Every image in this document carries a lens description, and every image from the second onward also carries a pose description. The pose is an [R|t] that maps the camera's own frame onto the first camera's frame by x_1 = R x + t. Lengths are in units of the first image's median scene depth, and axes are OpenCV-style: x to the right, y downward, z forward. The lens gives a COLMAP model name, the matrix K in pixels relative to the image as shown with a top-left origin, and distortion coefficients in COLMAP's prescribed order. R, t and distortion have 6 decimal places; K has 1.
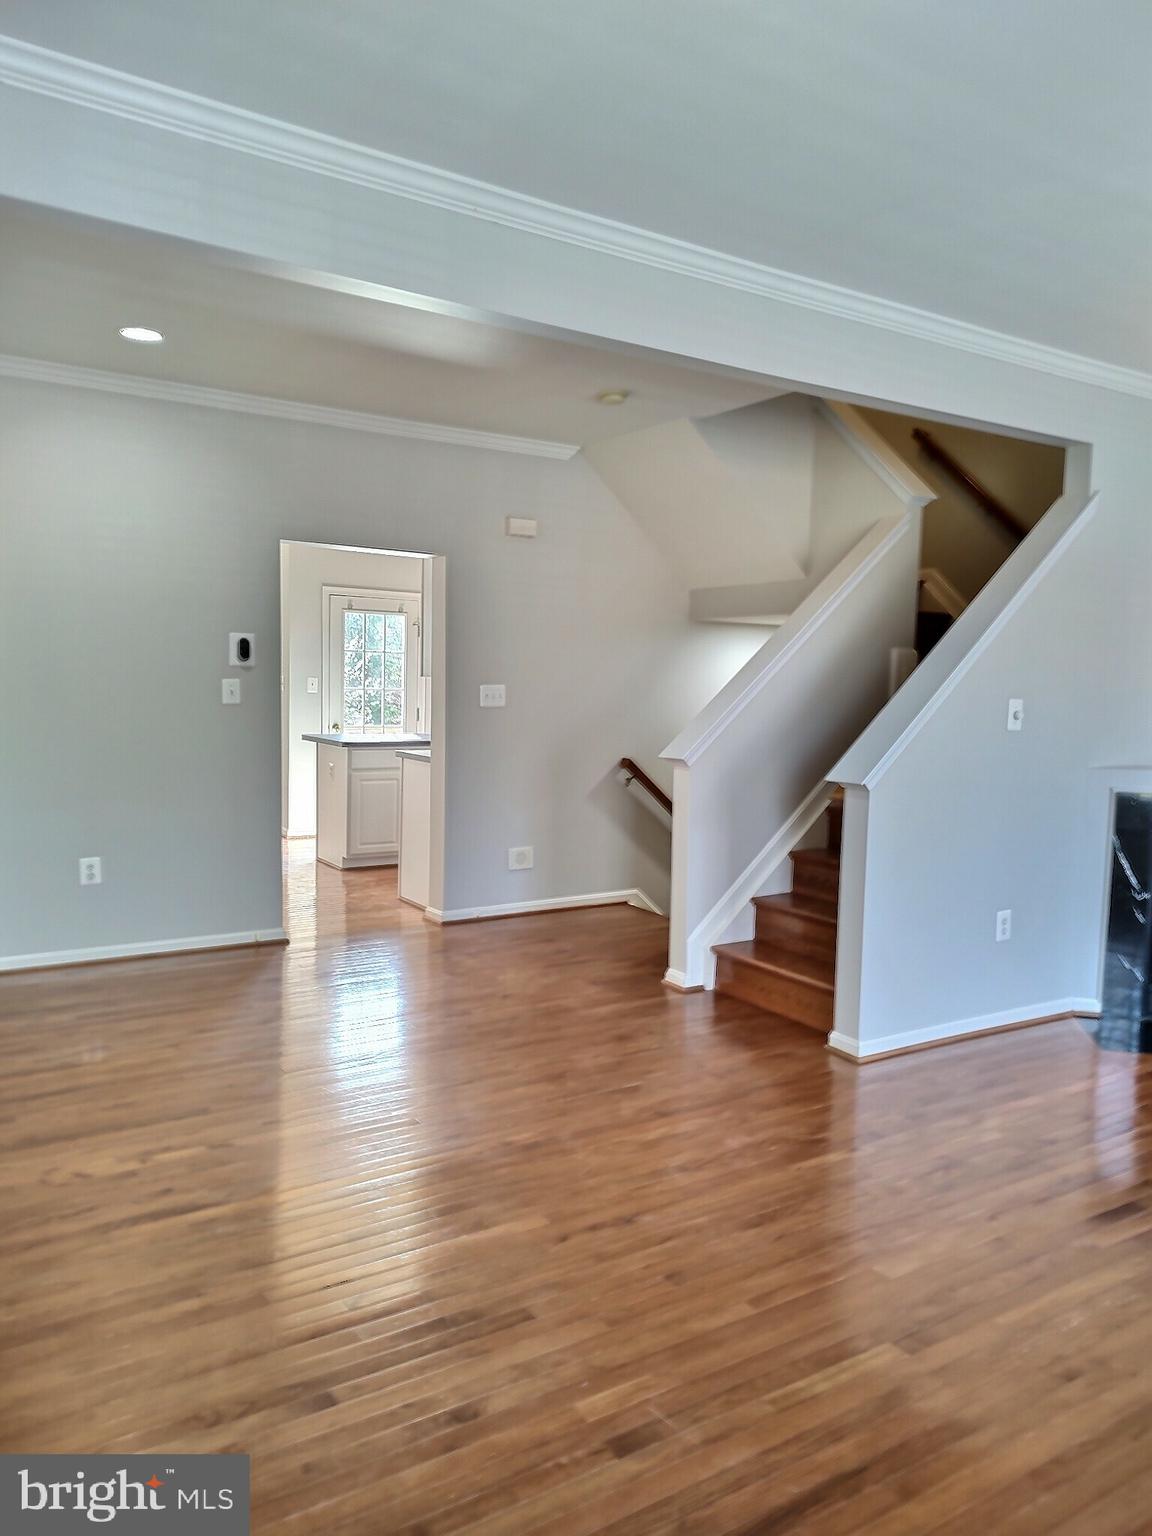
lens RADIAL K [[1105.8, 0, 566.0], [0, 1105.8, 769.3], [0, 0, 1]] dist [0.017586, -0.013721]
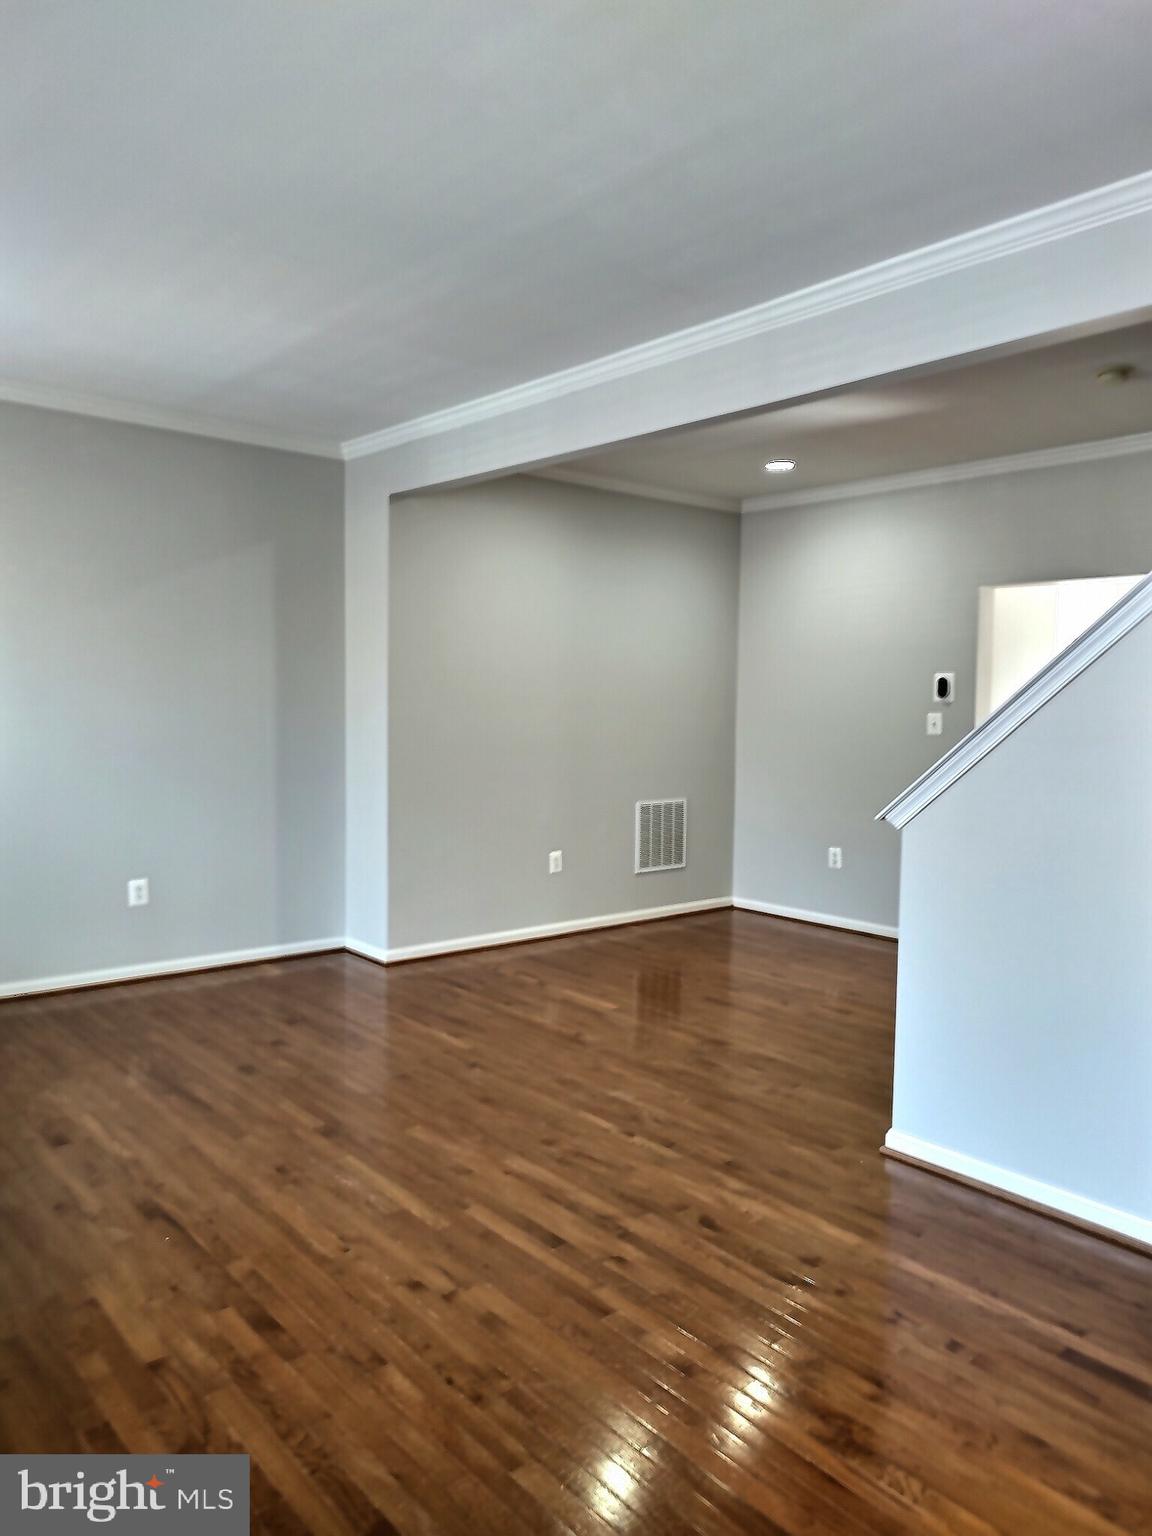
lens RADIAL K [[1105.8, 0, 571.4], [0, 1105.8, 769.1], [0, 0, 1]] dist [0.017586, -0.013721]
pose [[0.136829, 0.040035, -0.989785, 1.243966], [-0.097800, 0.994847, 0.026720, -0.027411], [0.985755, 0.093145, 0.140039, 0.736246]]
